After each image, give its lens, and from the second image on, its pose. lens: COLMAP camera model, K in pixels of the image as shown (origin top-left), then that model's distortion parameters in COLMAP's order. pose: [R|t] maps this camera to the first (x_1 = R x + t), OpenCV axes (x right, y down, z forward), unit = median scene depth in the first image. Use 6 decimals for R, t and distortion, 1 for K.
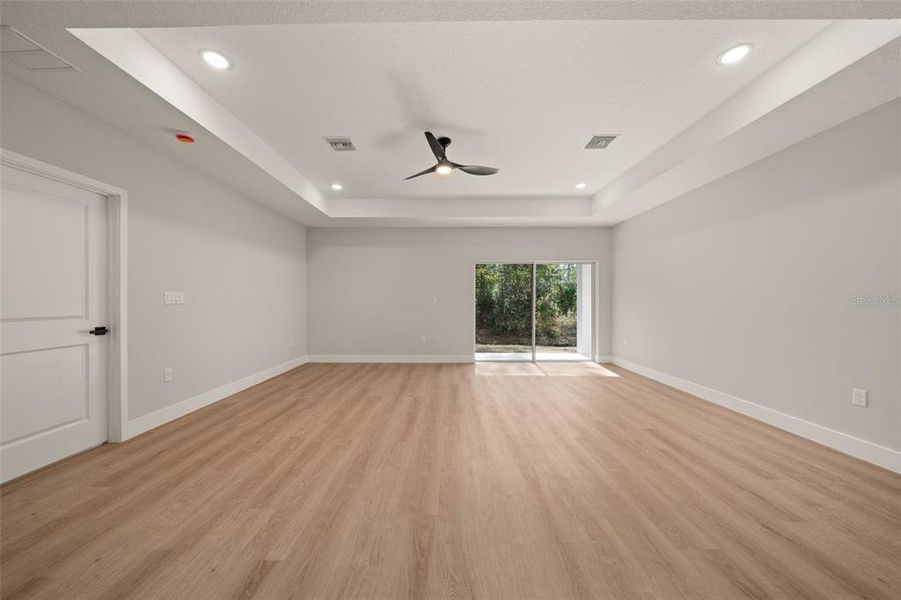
lens RADIAL K [[311.5, 0, 447.6], [0, 311.5, 301.3], [0, 0, 1]] dist [-0.007913, -0.000109]
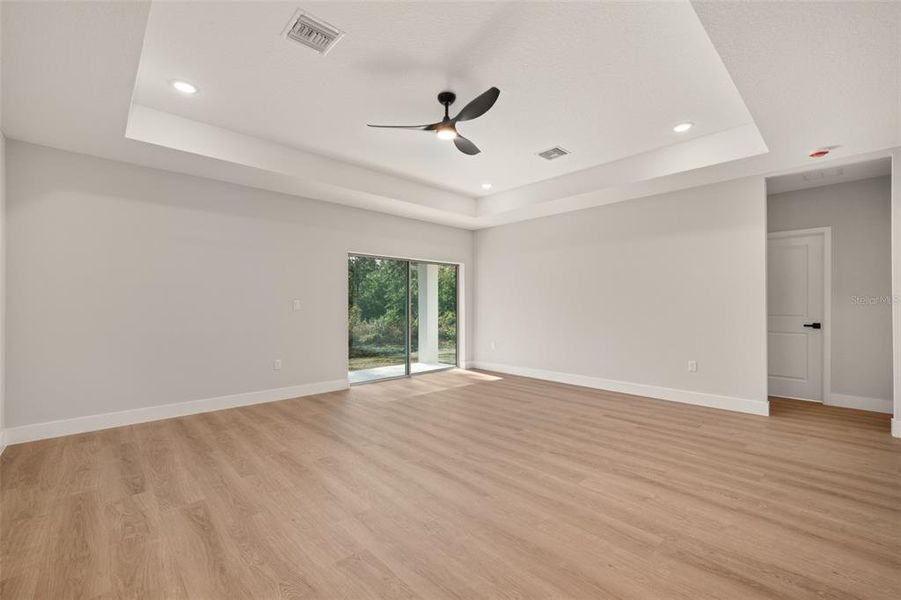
lens RADIAL K [[373.6, 0, 448.2], [0, 373.6, 307.1], [0, 0, 1]] dist [-0.008070, -0.000065]
pose [[0.730031, -0.003833, 0.683404, -0.789453], [0.001259, 0.999990, 0.004264, -0.001846], [-0.683413, -0.002252, 0.730028, 0.403911]]
